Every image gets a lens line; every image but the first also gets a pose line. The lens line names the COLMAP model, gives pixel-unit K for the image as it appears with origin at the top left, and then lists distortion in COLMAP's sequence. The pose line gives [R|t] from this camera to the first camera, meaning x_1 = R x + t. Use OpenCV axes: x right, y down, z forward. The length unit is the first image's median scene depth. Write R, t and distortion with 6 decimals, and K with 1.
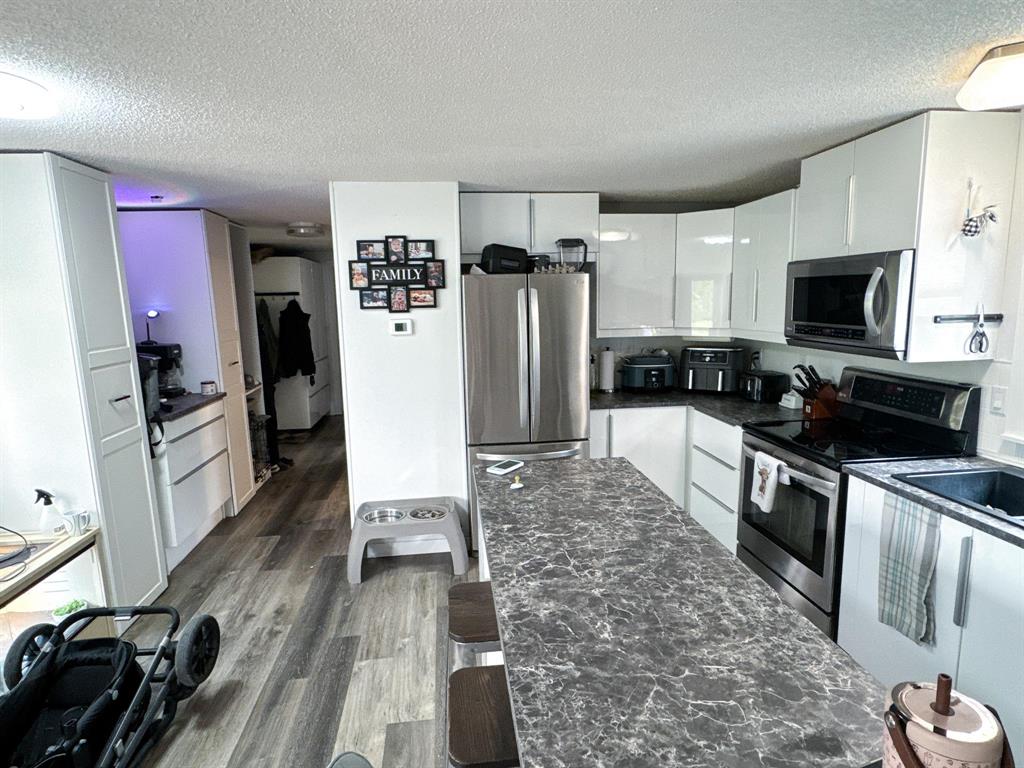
lens RADIAL K [[573.1, 0, 508.1], [0, 573.1, 377.0], [0, 0, 1]] dist [-0.002567, 0.000379]
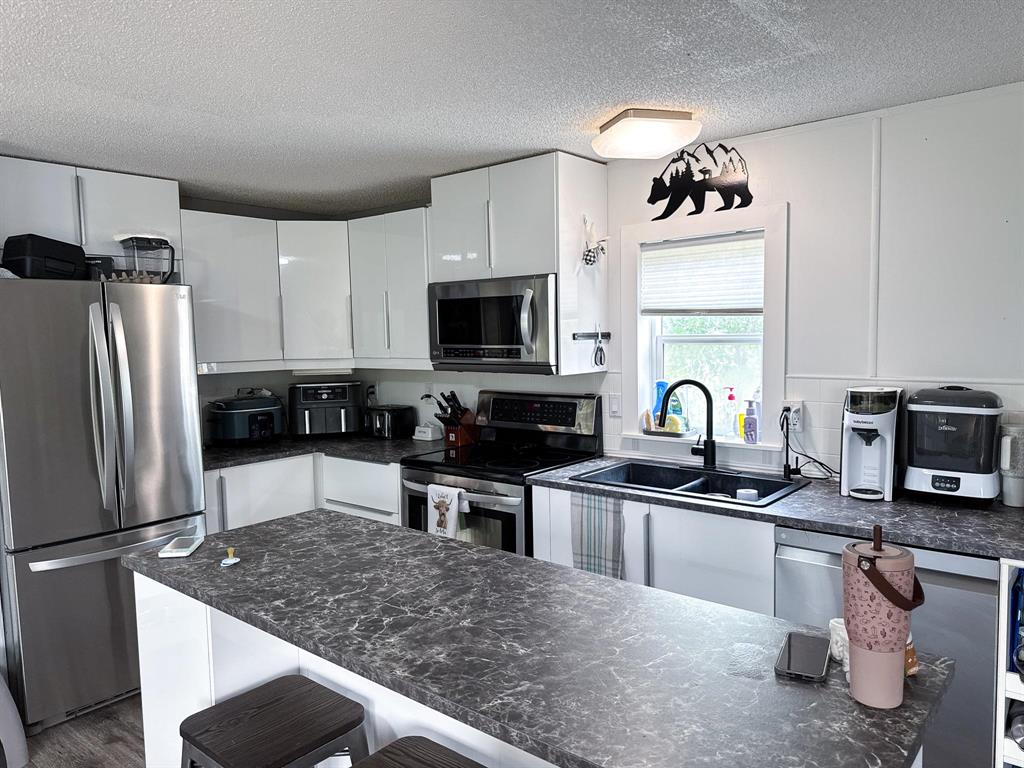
lens RADIAL K [[723.1, 0, 512.0], [0, 723.1, 384.0], [0, 0, 1]] dist [0.100861, -0.144492]
pose [[0.724041, -0.044373, 0.688329, -0.318451], [0.100029, 0.994134, -0.041132, 0.037617], [-0.682466, 0.098634, 0.724232, 0.063062]]
